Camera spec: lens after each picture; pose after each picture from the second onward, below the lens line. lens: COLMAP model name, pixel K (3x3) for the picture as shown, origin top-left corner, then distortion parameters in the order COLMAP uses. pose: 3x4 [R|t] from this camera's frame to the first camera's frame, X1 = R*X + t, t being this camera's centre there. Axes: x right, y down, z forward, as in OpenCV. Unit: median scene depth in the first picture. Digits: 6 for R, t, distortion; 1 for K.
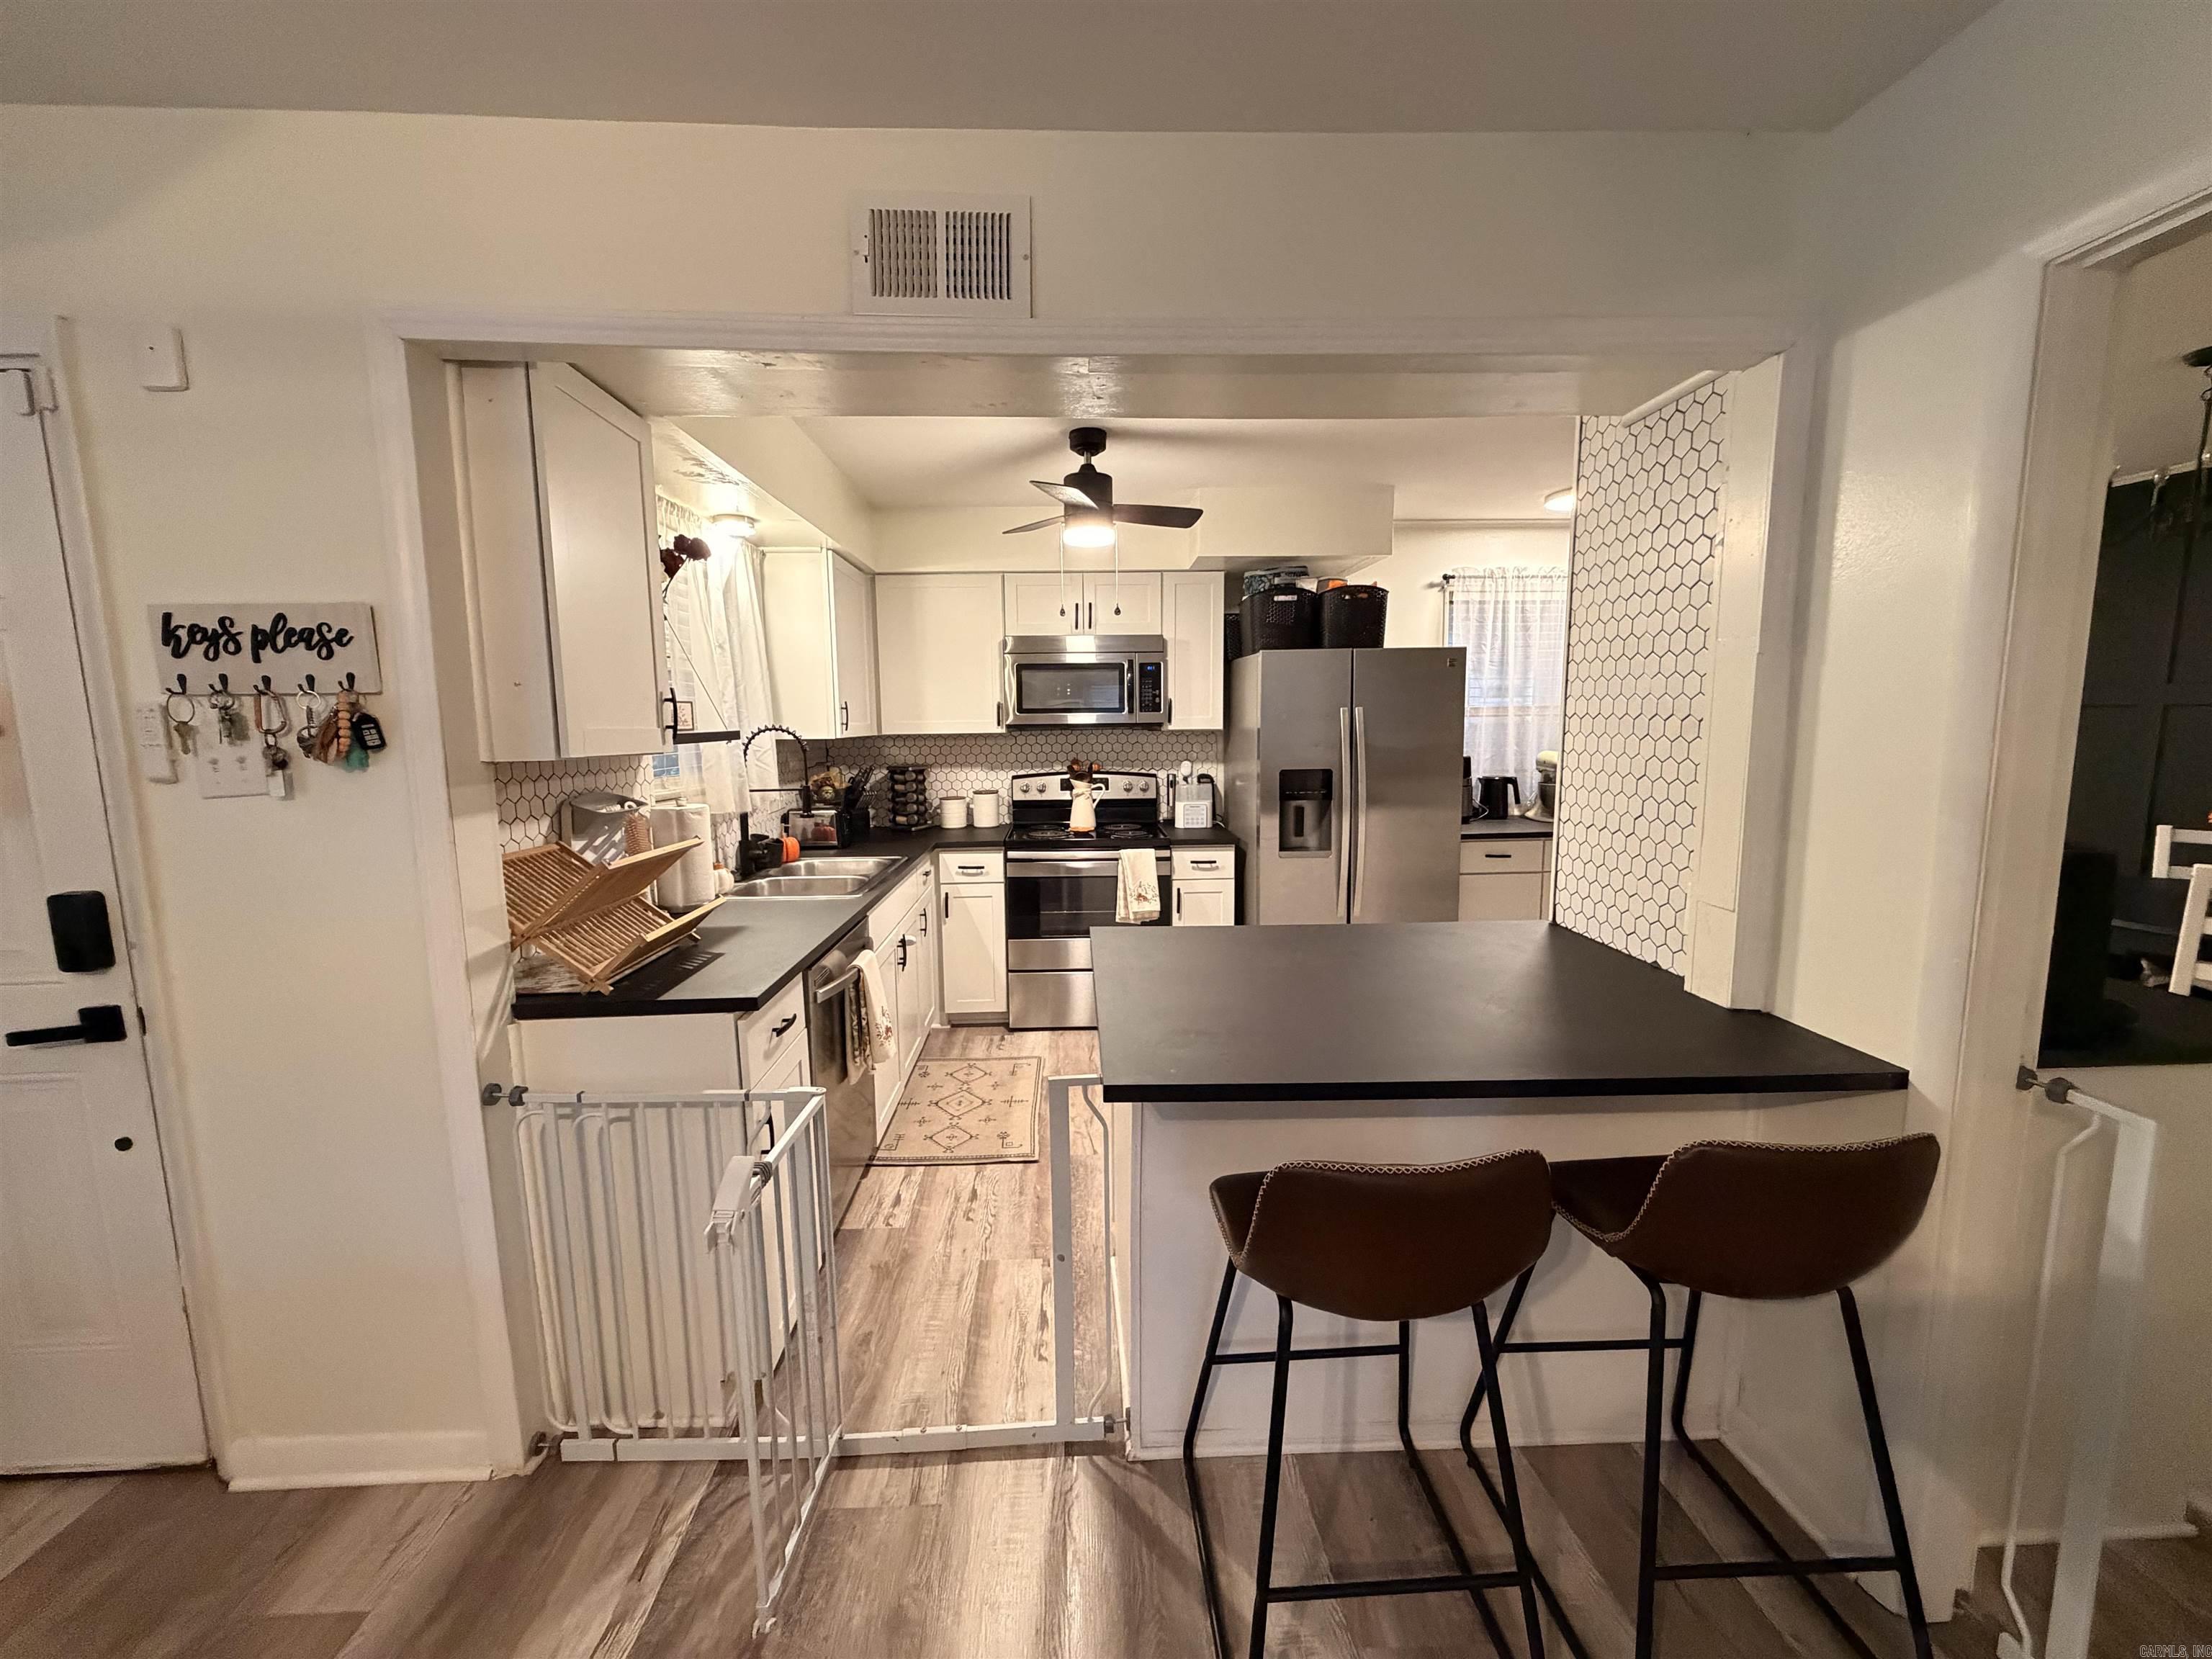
lens RADIAL K [[879.9, 0, 1097.7], [0, 879.9, 828.2], [0, 0, 1]] dist [0.000612, -0.000079]
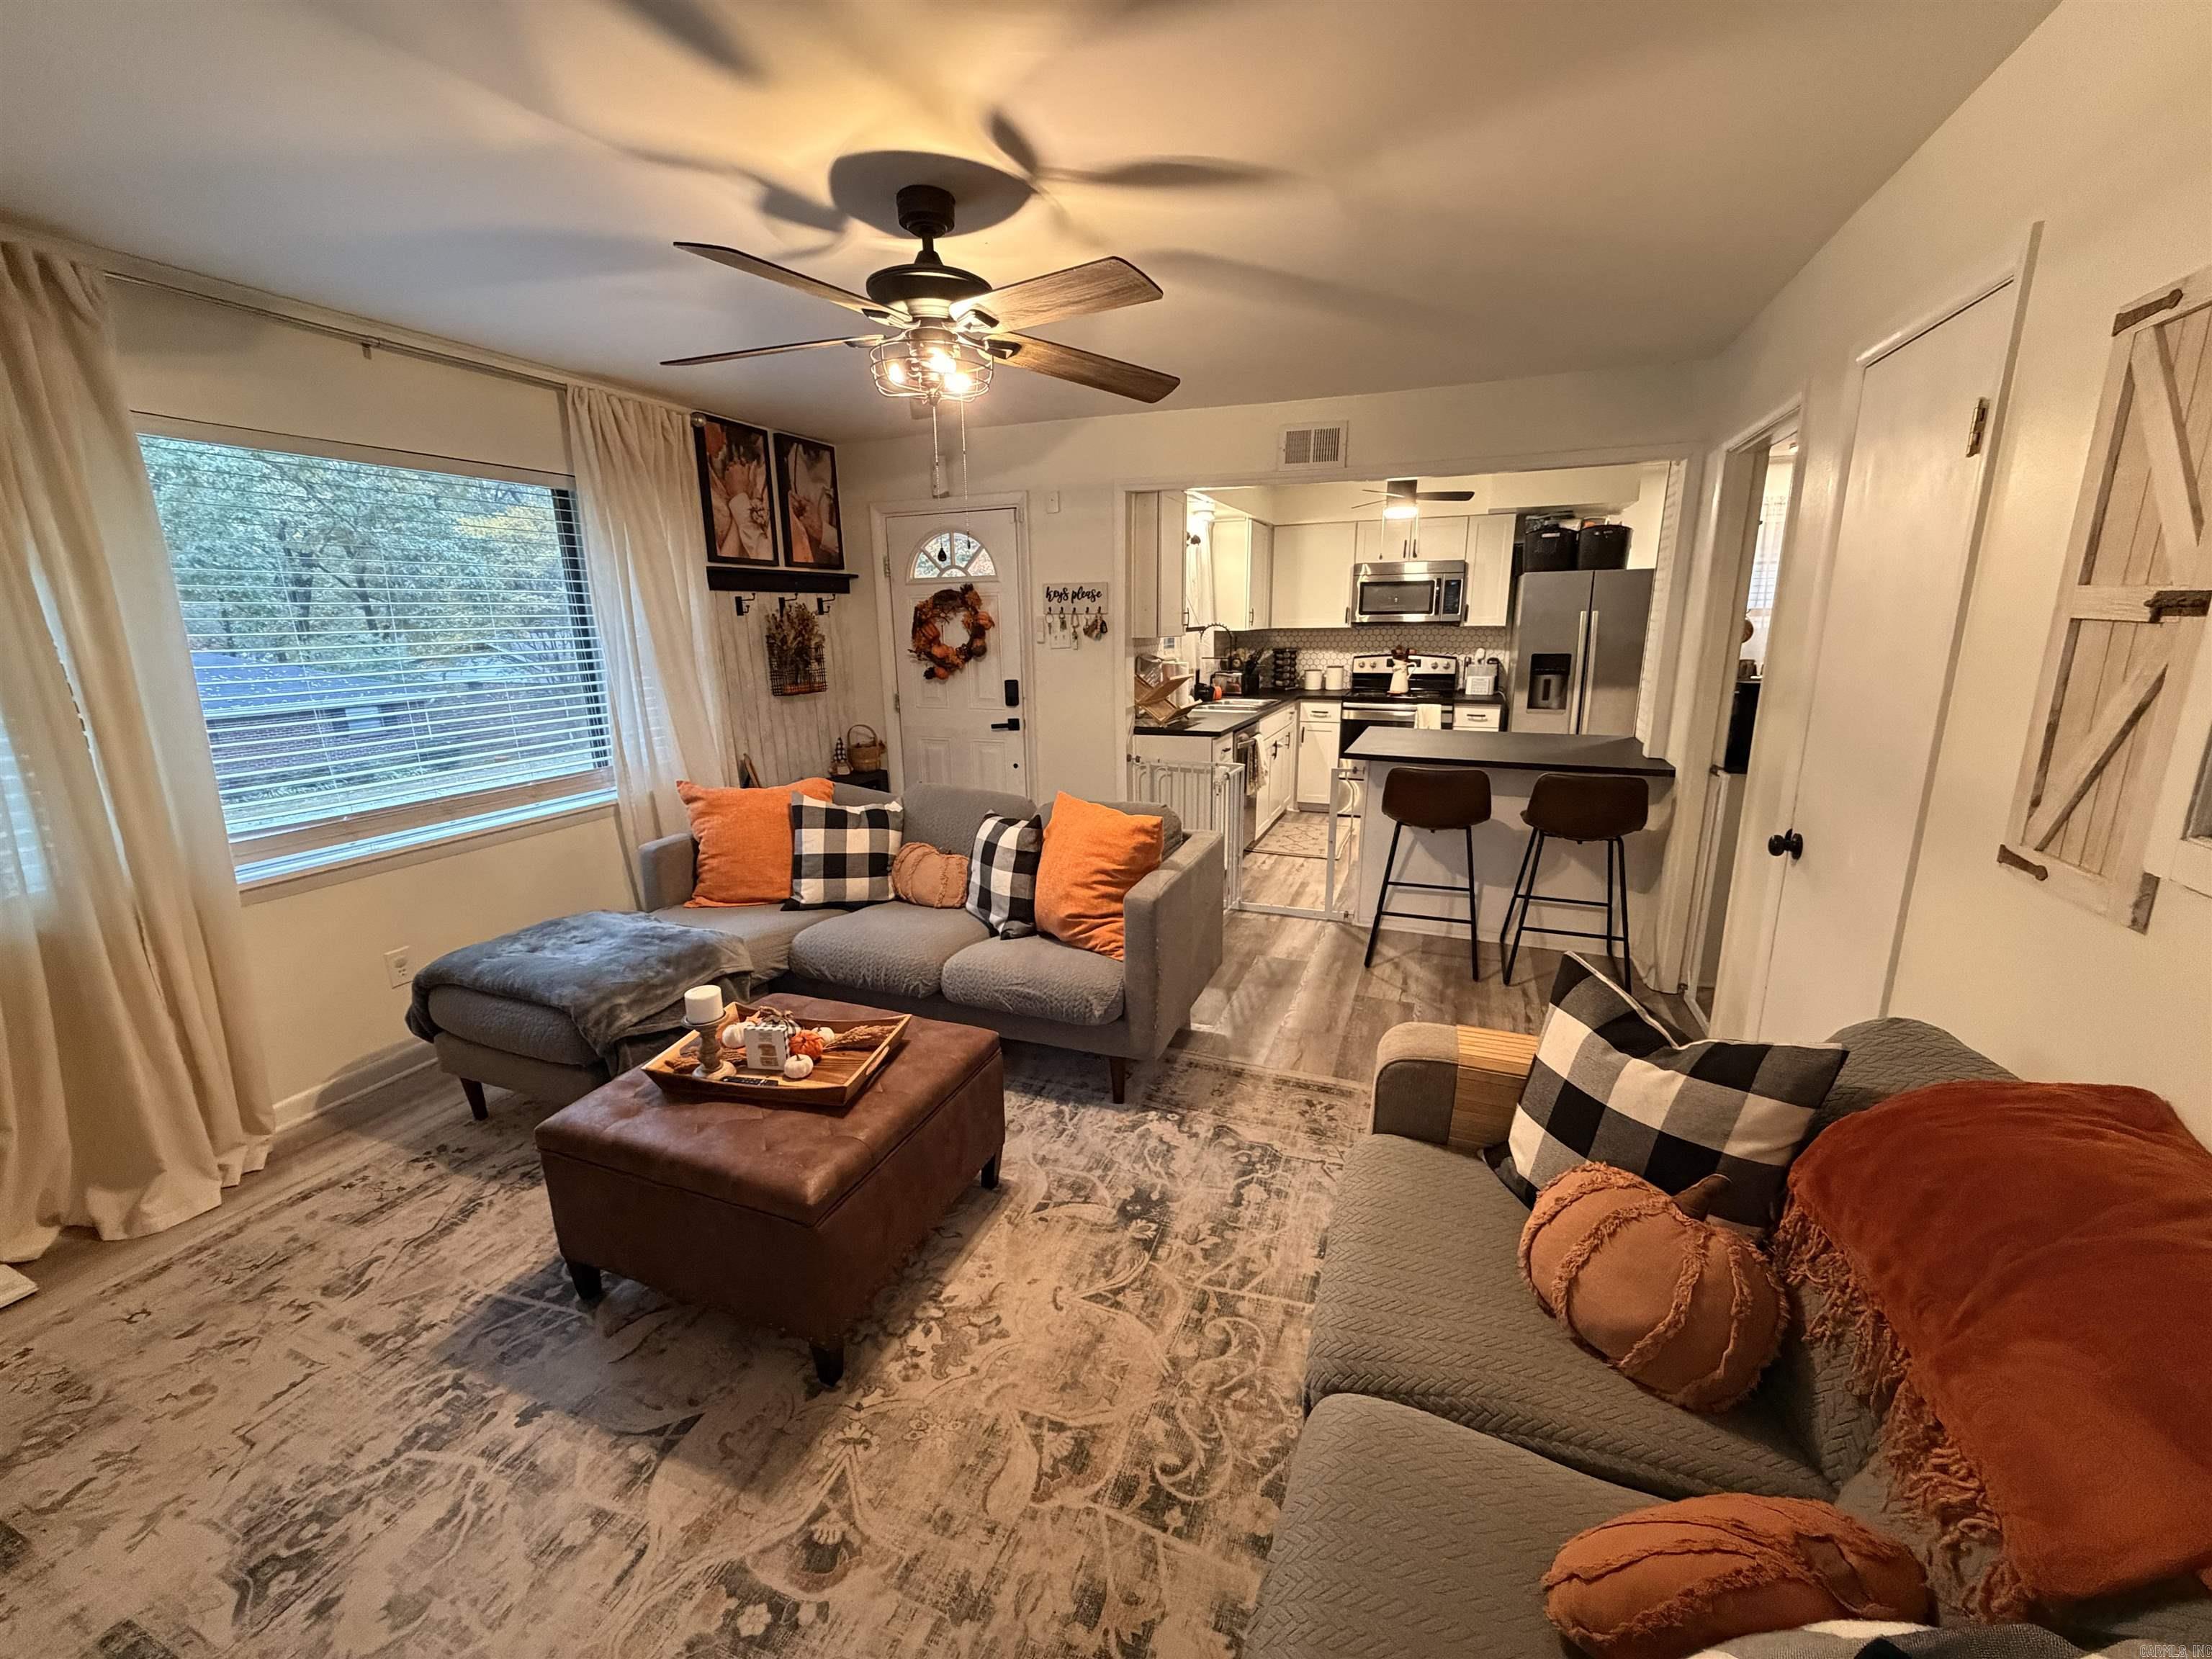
lens RADIAL K [[879.9, 0, 1097.7], [0, 879.9, 828.2], [0, 0, 1]] dist [0.000612, -0.000079]
pose [[0.912788, 0.096641, -0.396835, 0.154263], [-0.048929, 0.990480, 0.128666, 0.071668], [0.405492, -0.098028, 0.908827, -0.697006]]
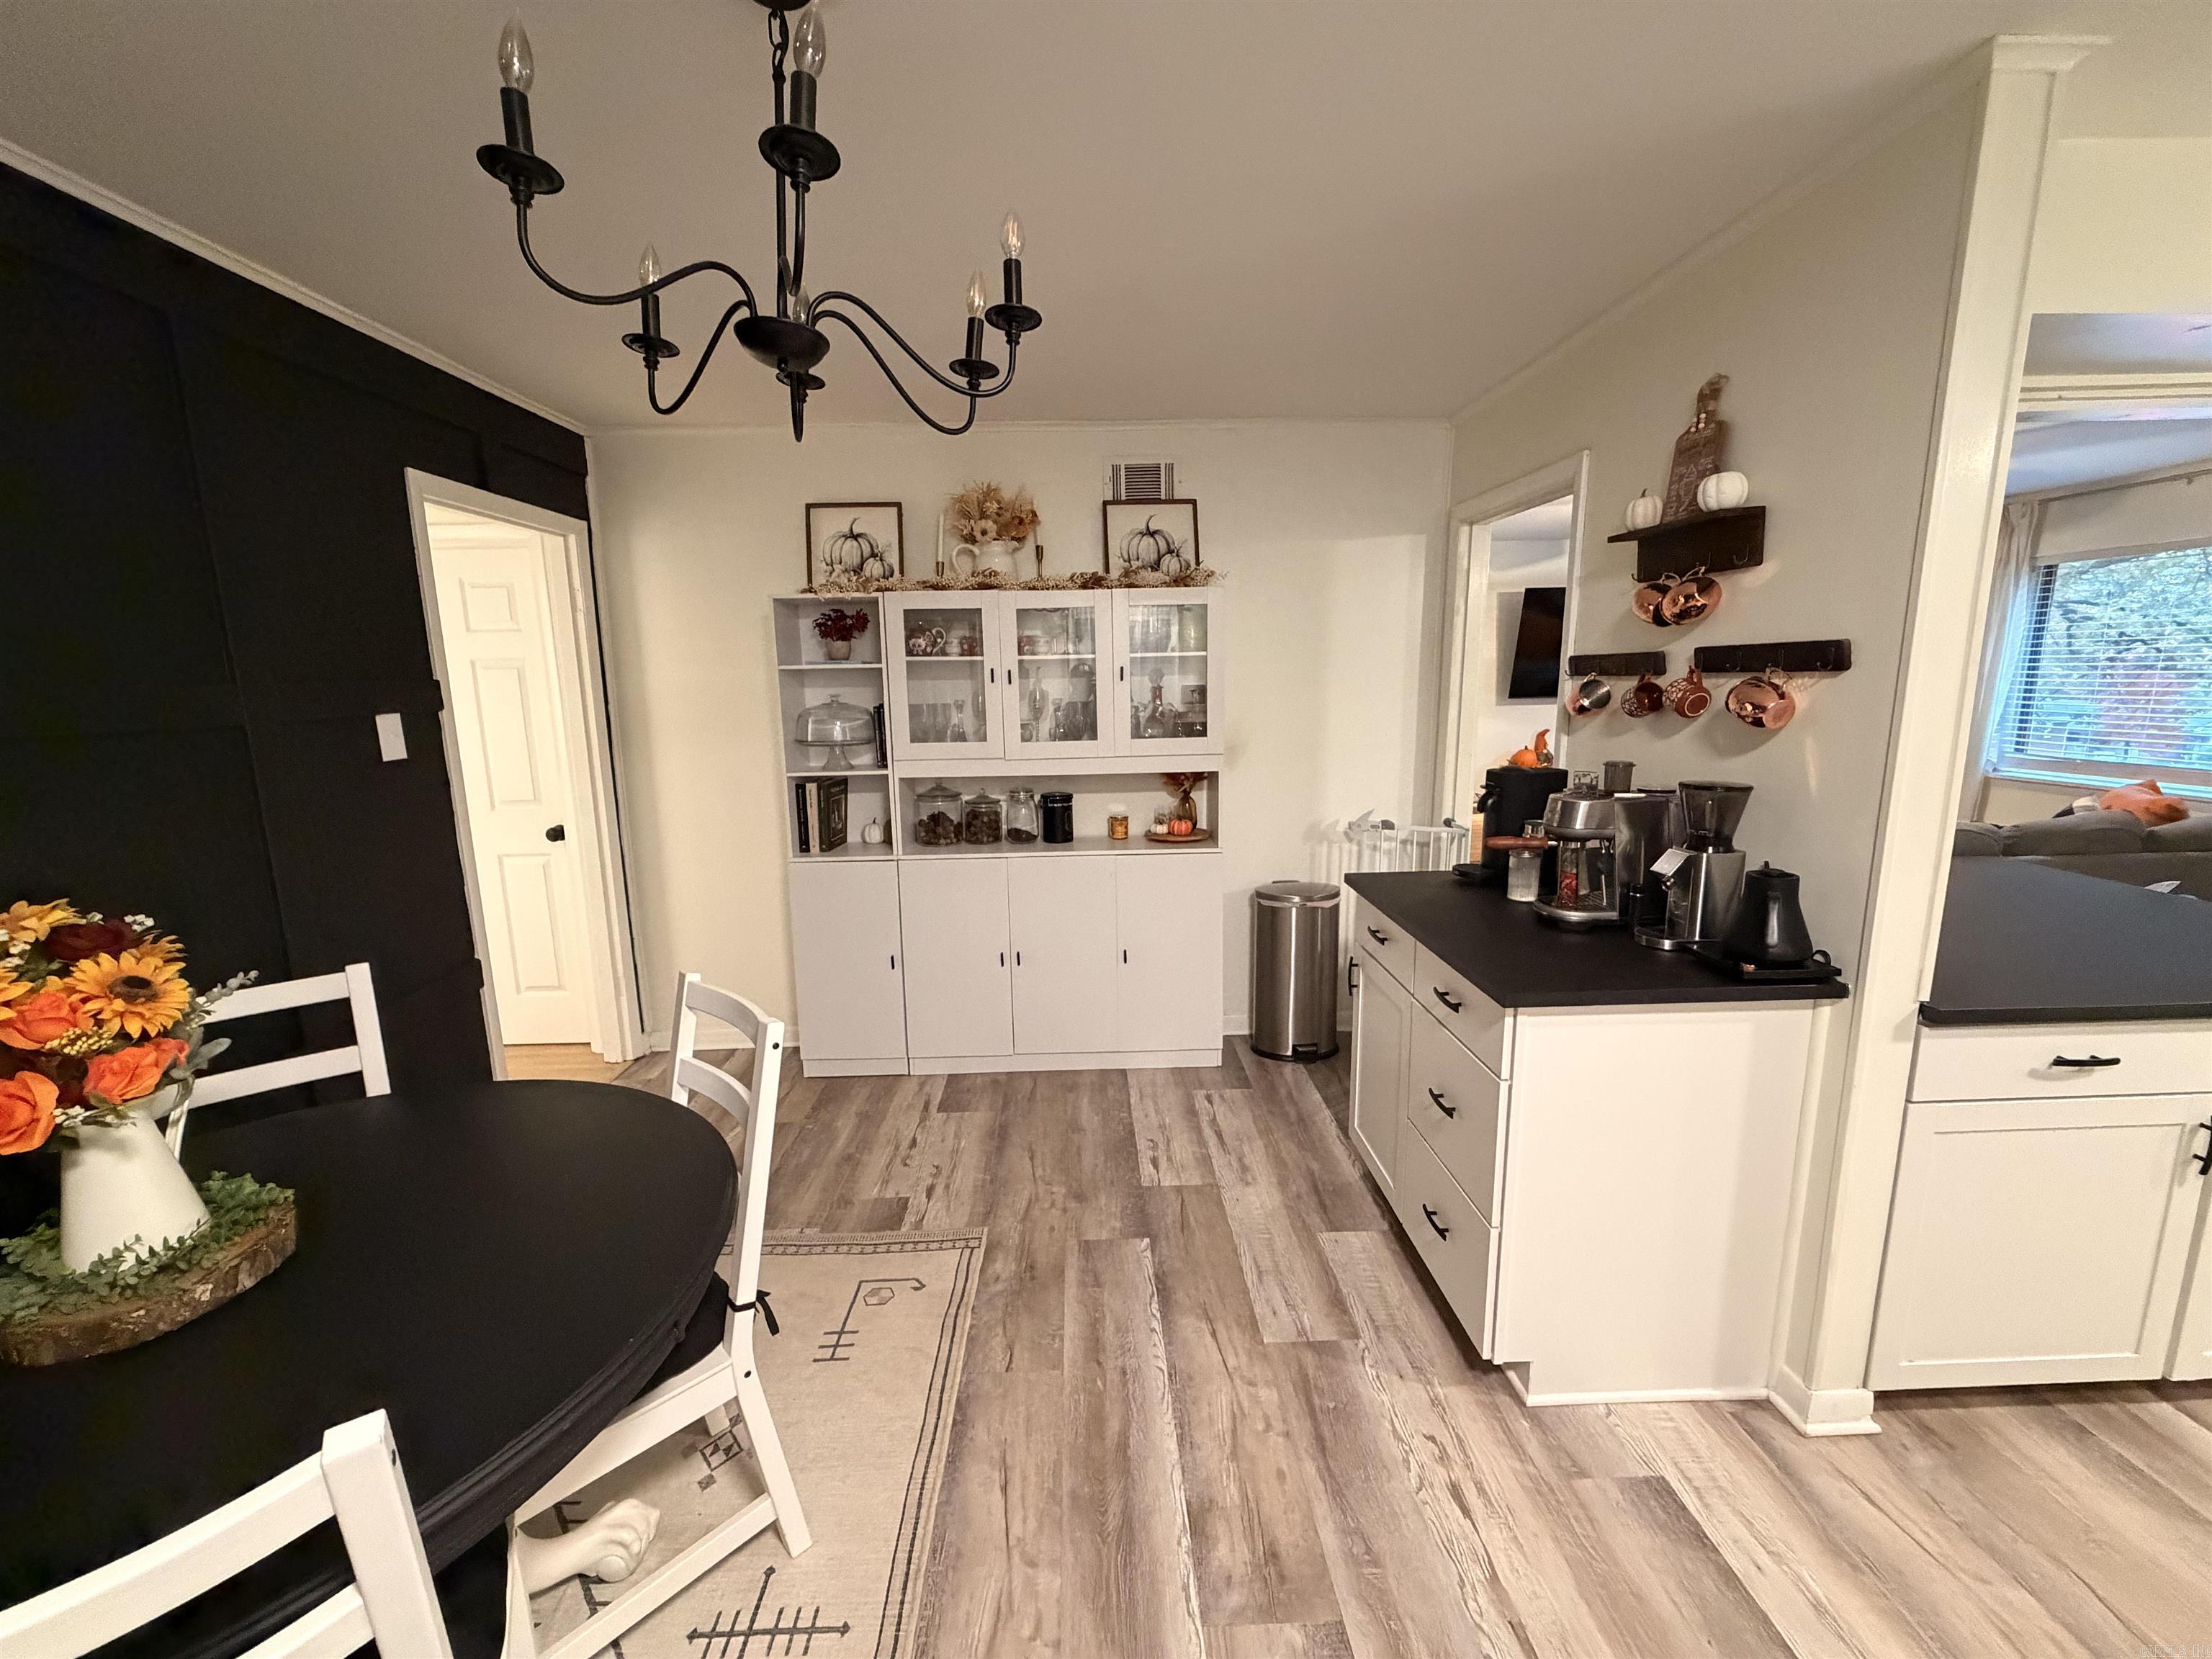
lens RADIAL K [[879.9, 0, 1097.7], [0, 879.9, 828.2], [0, 0, 1]] dist [0.000612, -0.000079]
pose [[-0.999366, 0.031268, 0.017005, 0.712002], [0.034901, 0.954604, 0.295827, -0.152117], [-0.006983, 0.296233, -0.955090, 1.011218]]
